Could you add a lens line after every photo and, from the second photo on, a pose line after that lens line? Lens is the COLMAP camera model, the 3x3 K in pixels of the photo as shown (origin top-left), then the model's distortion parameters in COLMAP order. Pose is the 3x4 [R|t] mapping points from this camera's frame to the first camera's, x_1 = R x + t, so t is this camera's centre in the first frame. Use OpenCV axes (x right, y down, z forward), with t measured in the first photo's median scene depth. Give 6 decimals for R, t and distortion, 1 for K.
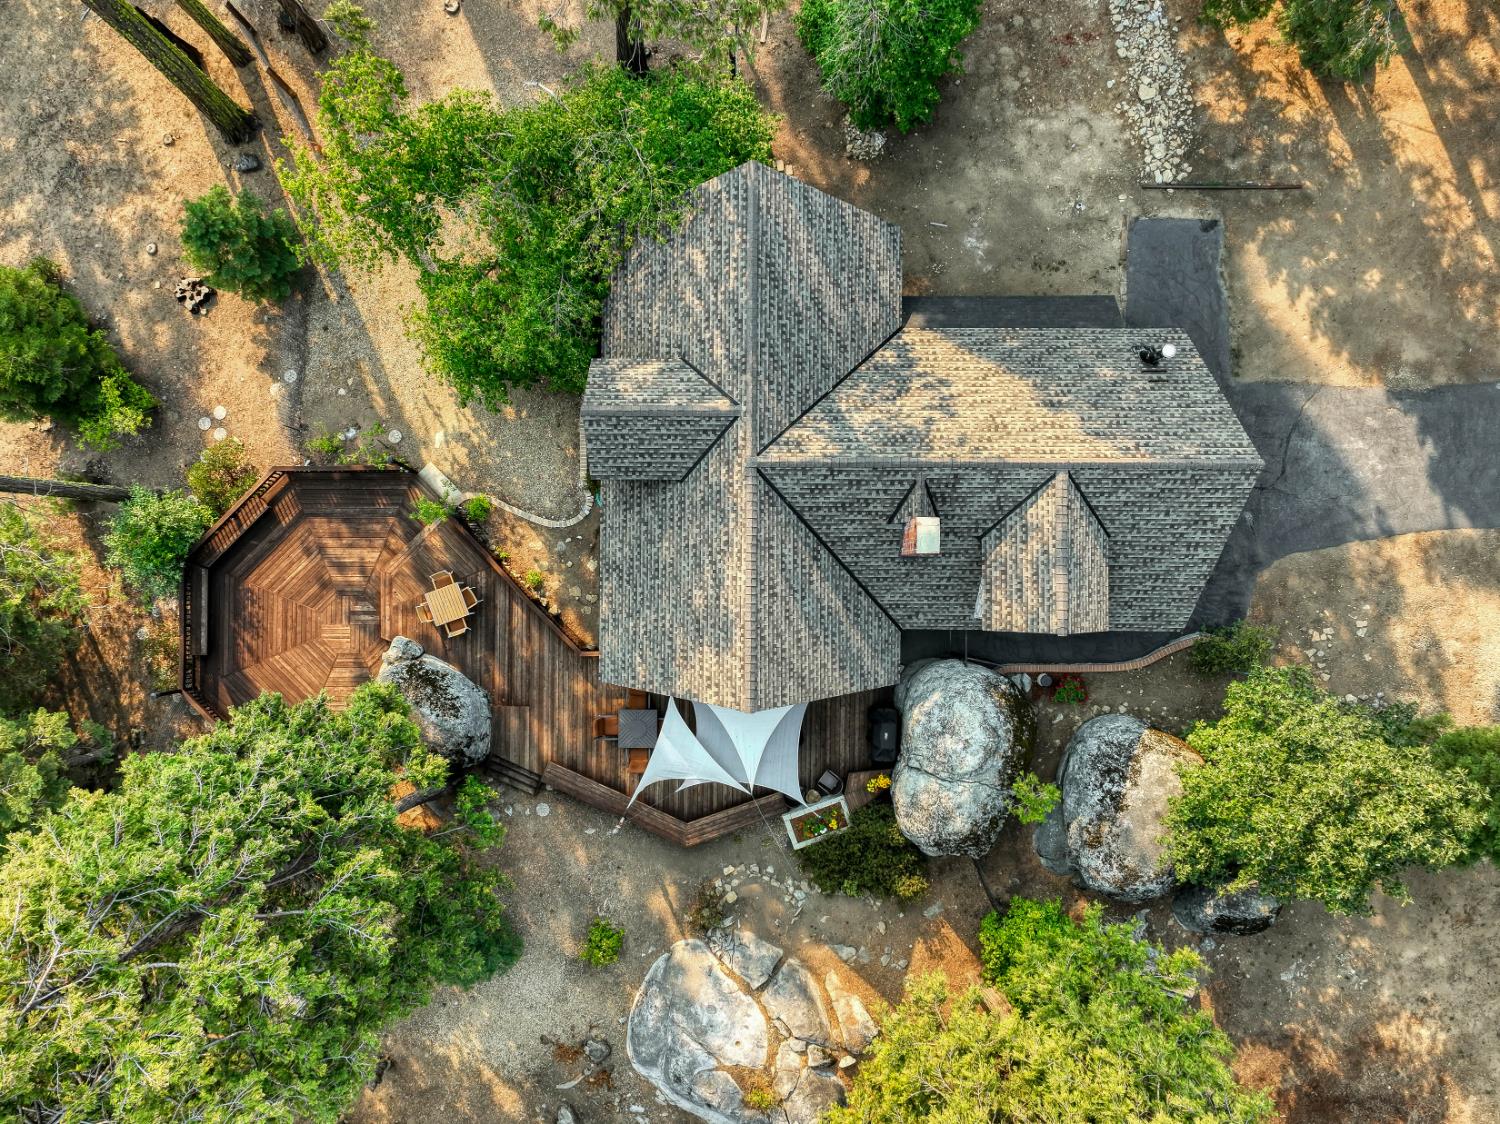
lens RADIAL K [[1061.2, 0, 749.2], [0, 1061.2, 573.9], [0, 0, 1]] dist [-0.006047, 0.015553]
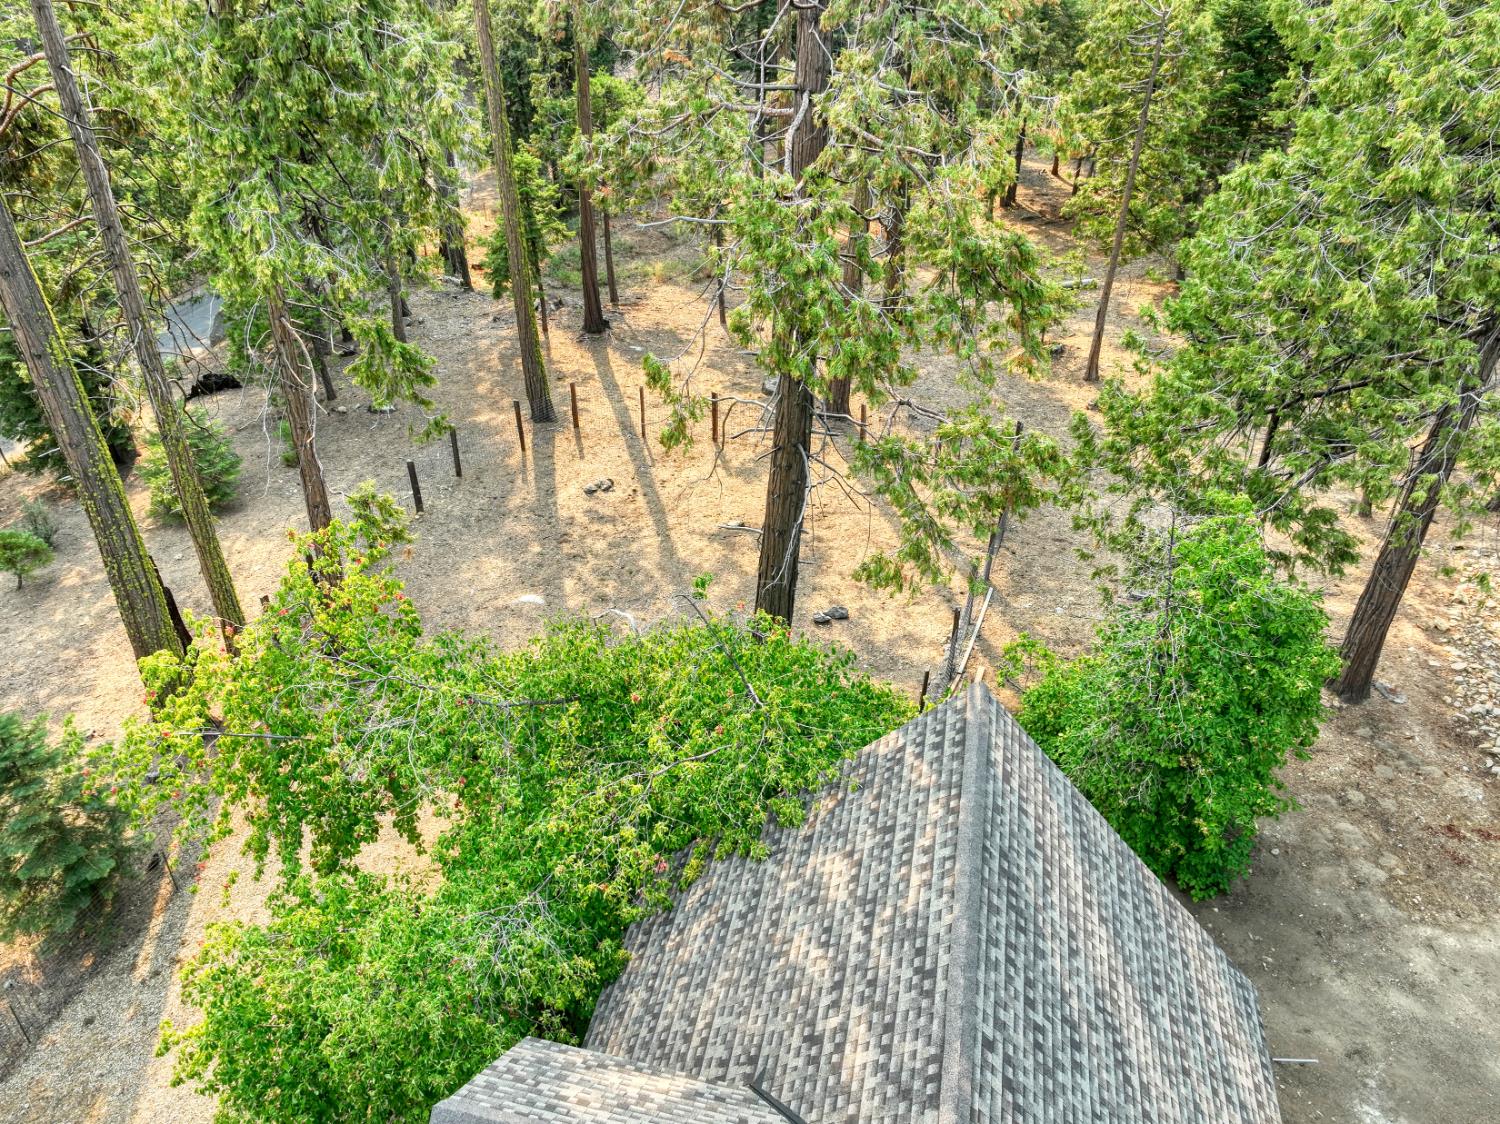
lens RADIAL K [[1061.2, 0, 736.2], [0, 1061.2, 552.0], [0, 0, 1]] dist [-0.006047, 0.015553]
pose [[0.976610, 0.131406, -0.170195, -0.029635], [-0.214599, 0.546143, -0.809738, 0.001707], [-0.013453, 0.827321, 0.561568, 0.629064]]
